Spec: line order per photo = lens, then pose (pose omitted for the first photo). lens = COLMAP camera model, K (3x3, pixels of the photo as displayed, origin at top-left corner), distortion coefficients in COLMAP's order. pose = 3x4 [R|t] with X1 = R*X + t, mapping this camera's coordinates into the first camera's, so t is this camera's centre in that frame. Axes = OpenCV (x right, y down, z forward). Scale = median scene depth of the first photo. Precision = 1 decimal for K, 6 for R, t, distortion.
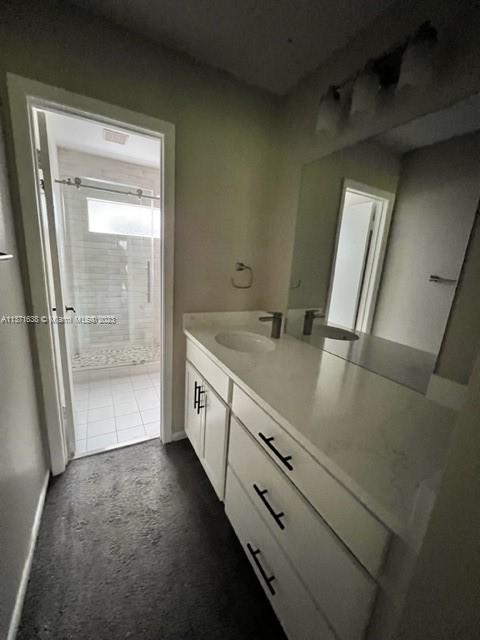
lens RADIAL K [[259.5, 0, 235.7], [0, 259.5, 320.4], [0, 0, 1]] dist [0.003234, 0.000228]
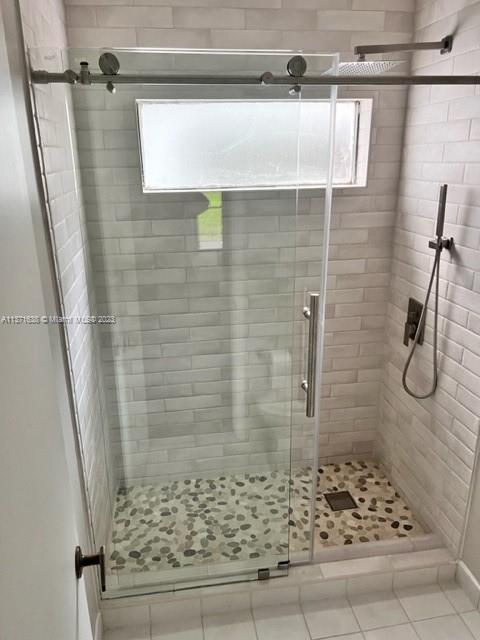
lens RADIAL K [[486.6, 0, 234.0], [0, 486.6, 323.5], [0, 0, 1]] dist [0.058337, -0.046444]
pose [[0.944626, 0.031722, -0.326612, -0.204430], [-0.003245, 0.996171, 0.087366, -0.212819], [0.328133, -0.081469, 0.941112, 0.360070]]
